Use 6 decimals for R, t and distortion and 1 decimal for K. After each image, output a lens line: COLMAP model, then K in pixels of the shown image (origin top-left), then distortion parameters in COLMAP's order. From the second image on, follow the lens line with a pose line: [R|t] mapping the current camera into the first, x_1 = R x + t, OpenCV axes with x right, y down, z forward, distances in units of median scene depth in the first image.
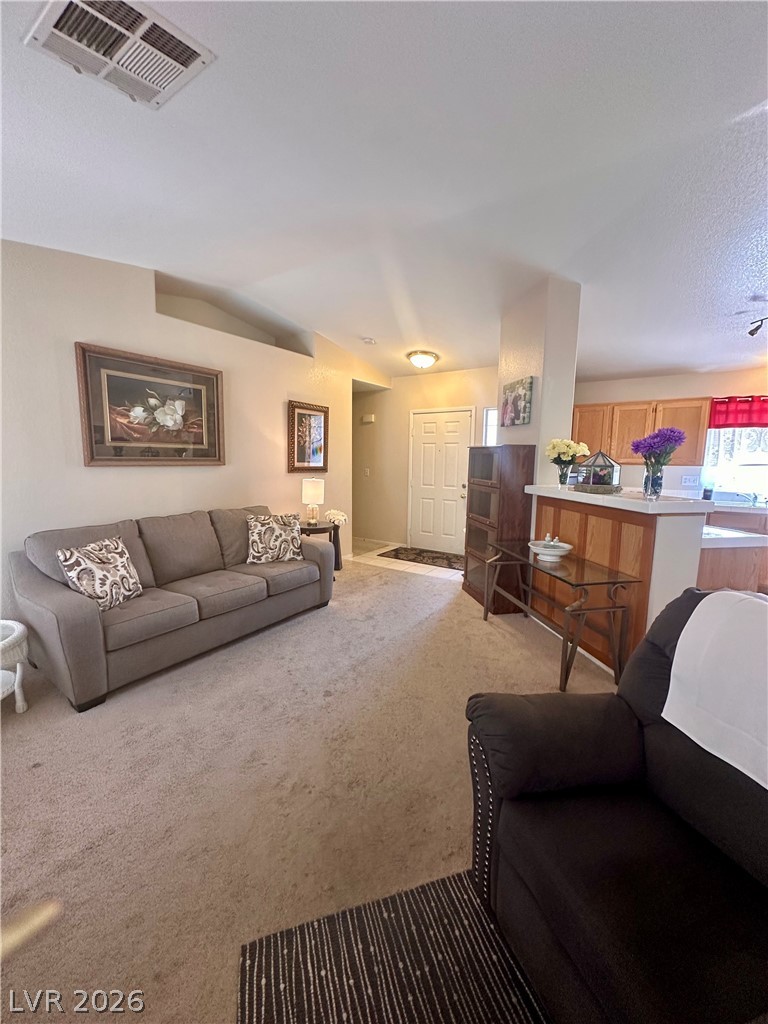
lens RADIAL K [[402.2, 0, 384.0], [0, 402.2, 512.0], [0, 0, 1]] dist [-0.010866, -0.000183]
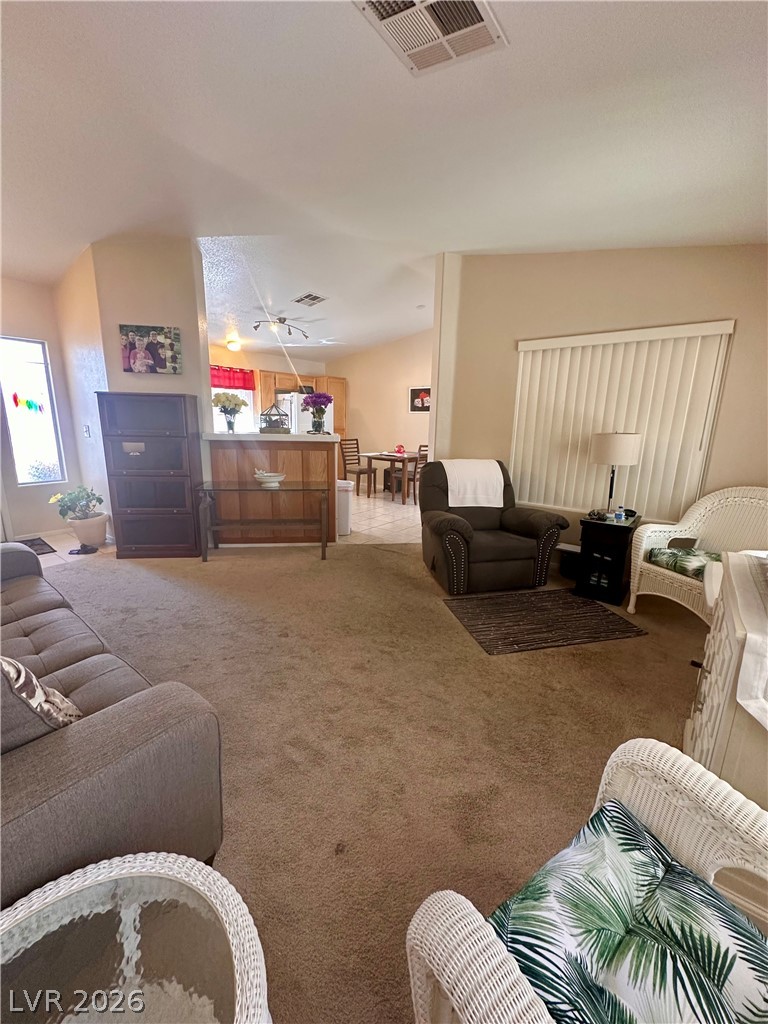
lens RADIAL K [[402.2, 0, 384.0], [0, 402.2, 512.0], [0, 0, 1]] dist [-0.010866, -0.000183]
pose [[0.070662, -0.230508, 0.970501, -0.699394], [0.116263, 0.968205, 0.221498, -0.039676], [-0.990702, 0.097182, 0.095215, 0.399616]]
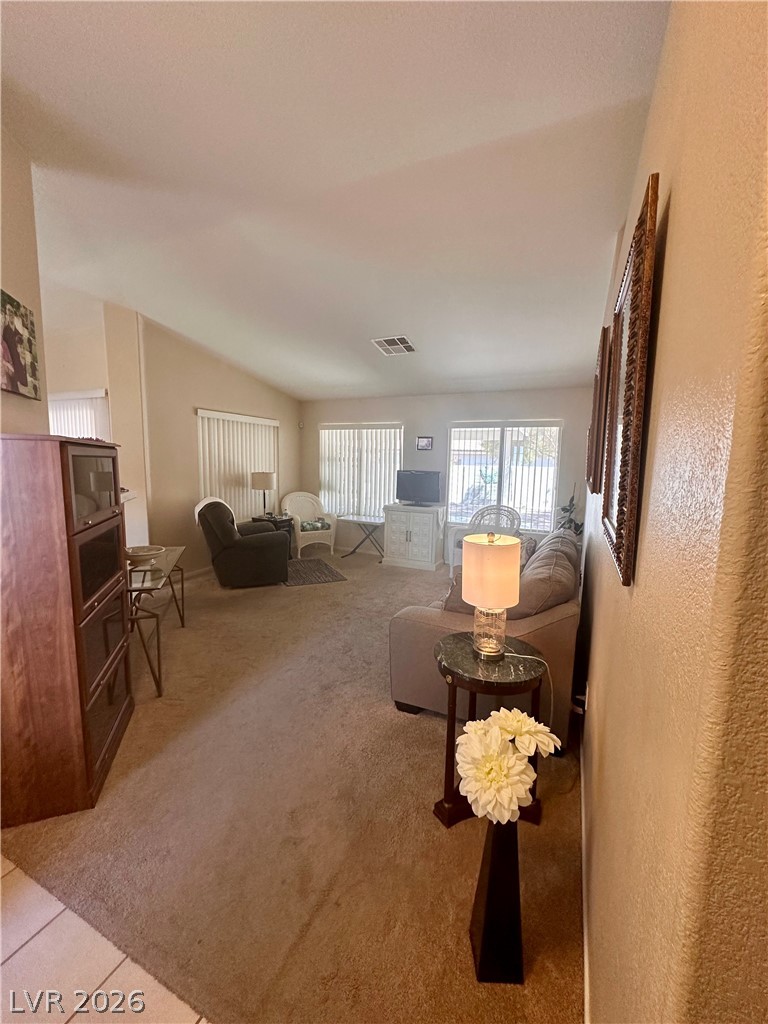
lens RADIAL K [[402.2, 0, 384.0], [0, 402.2, 512.0], [0, 0, 1]] dist [-0.010866, -0.000183]
pose [[-0.988517, -0.012490, -0.150593, -0.024818], [-0.050775, 0.966088, 0.253170, -0.229716], [0.142324, 0.257909, -0.955629, 1.582512]]
